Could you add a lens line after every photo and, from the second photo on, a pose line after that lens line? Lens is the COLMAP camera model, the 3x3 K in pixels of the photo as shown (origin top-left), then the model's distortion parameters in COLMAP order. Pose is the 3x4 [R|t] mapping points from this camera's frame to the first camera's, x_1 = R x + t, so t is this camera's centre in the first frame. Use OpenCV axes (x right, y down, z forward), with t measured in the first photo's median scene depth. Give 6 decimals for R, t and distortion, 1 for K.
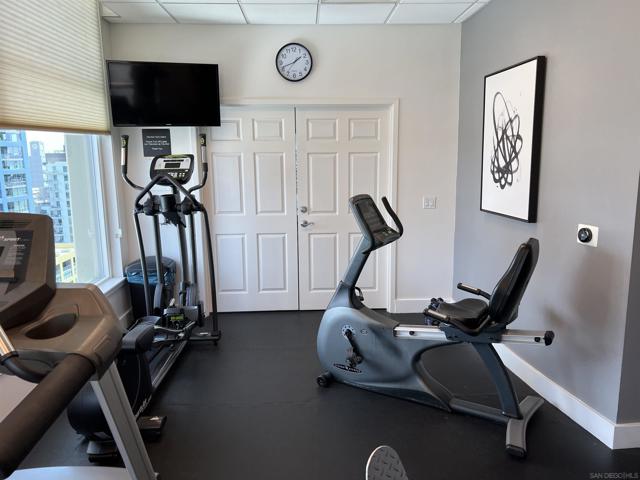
lens RADIAL K [[485.2, 0, 321.1], [0, 485.2, 239.0], [0, 0, 1]] dist [0.040844, -0.034798]
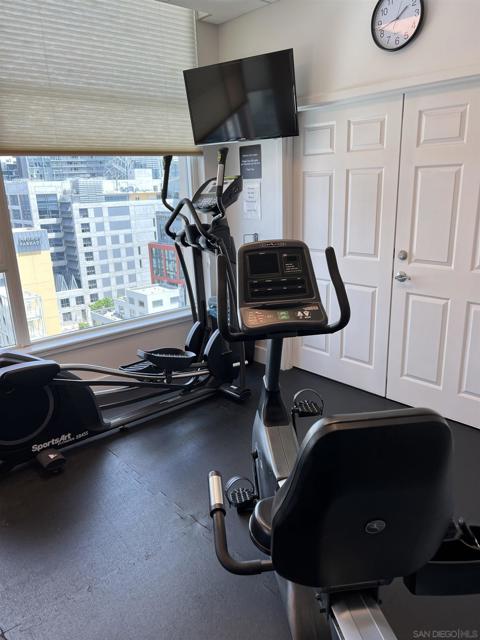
lens RADIAL K [[485.2, 0, 241.0], [0, 485.2, 322.0], [0, 0, 1]] dist [0.040844, -0.034798]
pose [[0.641524, 0.198529, -0.740968, 0.342169], [-0.108894, 0.979717, 0.168217, -0.061062], [0.759334, -0.027228, 0.650131, 0.406639]]
